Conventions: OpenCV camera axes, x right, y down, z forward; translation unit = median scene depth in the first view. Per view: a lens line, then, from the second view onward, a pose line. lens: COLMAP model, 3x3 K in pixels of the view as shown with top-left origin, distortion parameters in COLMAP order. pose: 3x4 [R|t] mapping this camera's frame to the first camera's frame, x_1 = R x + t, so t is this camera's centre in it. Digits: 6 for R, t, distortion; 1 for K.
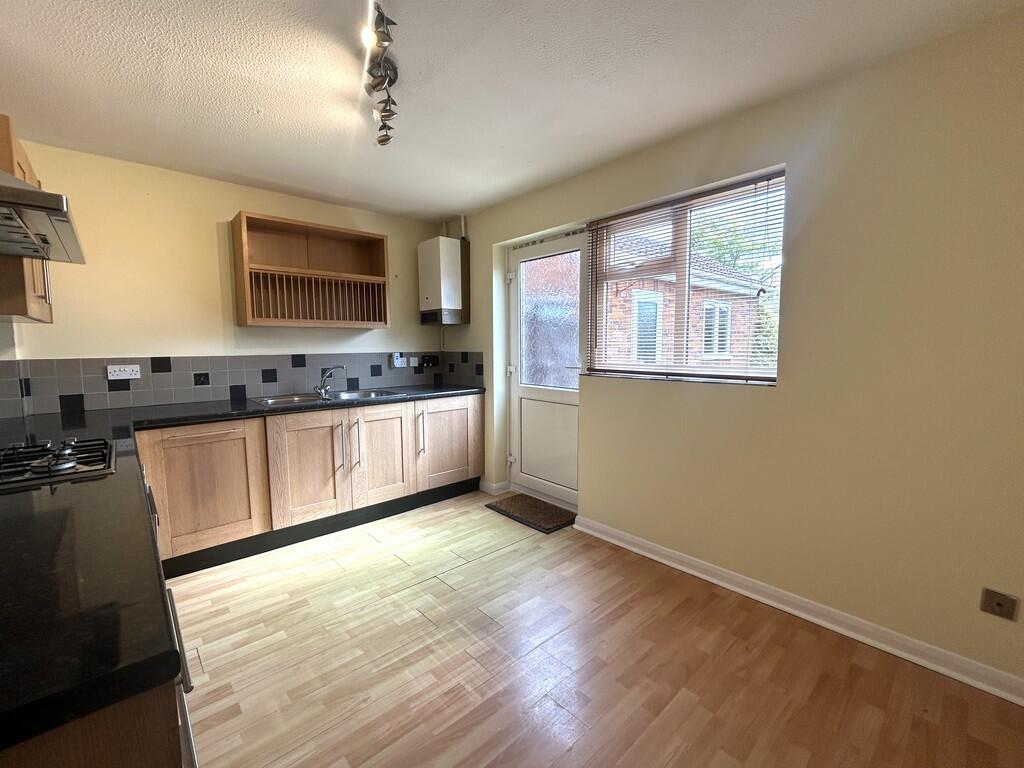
lens RADIAL K [[424.4, 0, 518.2], [0, 424.4, 385.0], [0, 0, 1]] dist [-0.000790, 0.000468]
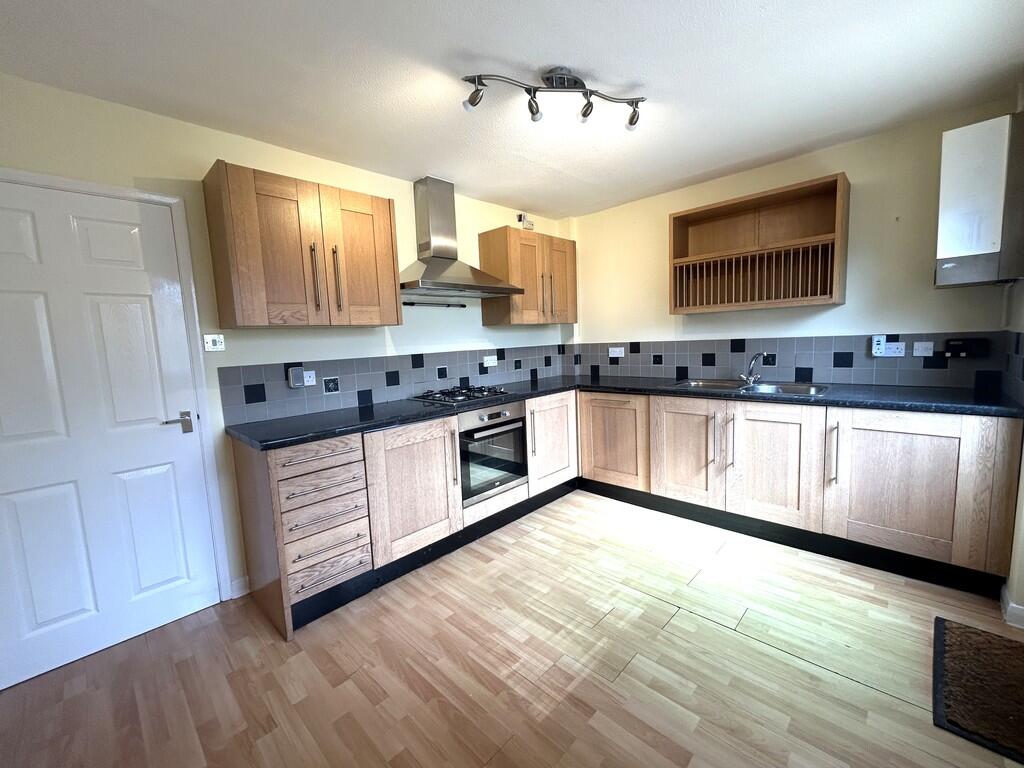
lens RADIAL K [[424.4, 0, 518.2], [0, 424.4, 385.0], [0, 0, 1]] dist [-0.000790, 0.000468]
pose [[0.073151, 0.115062, -0.990661, 0.452944], [-0.050045, 0.992495, 0.111580, -0.055734], [0.996064, 0.041415, 0.078361, 0.470983]]
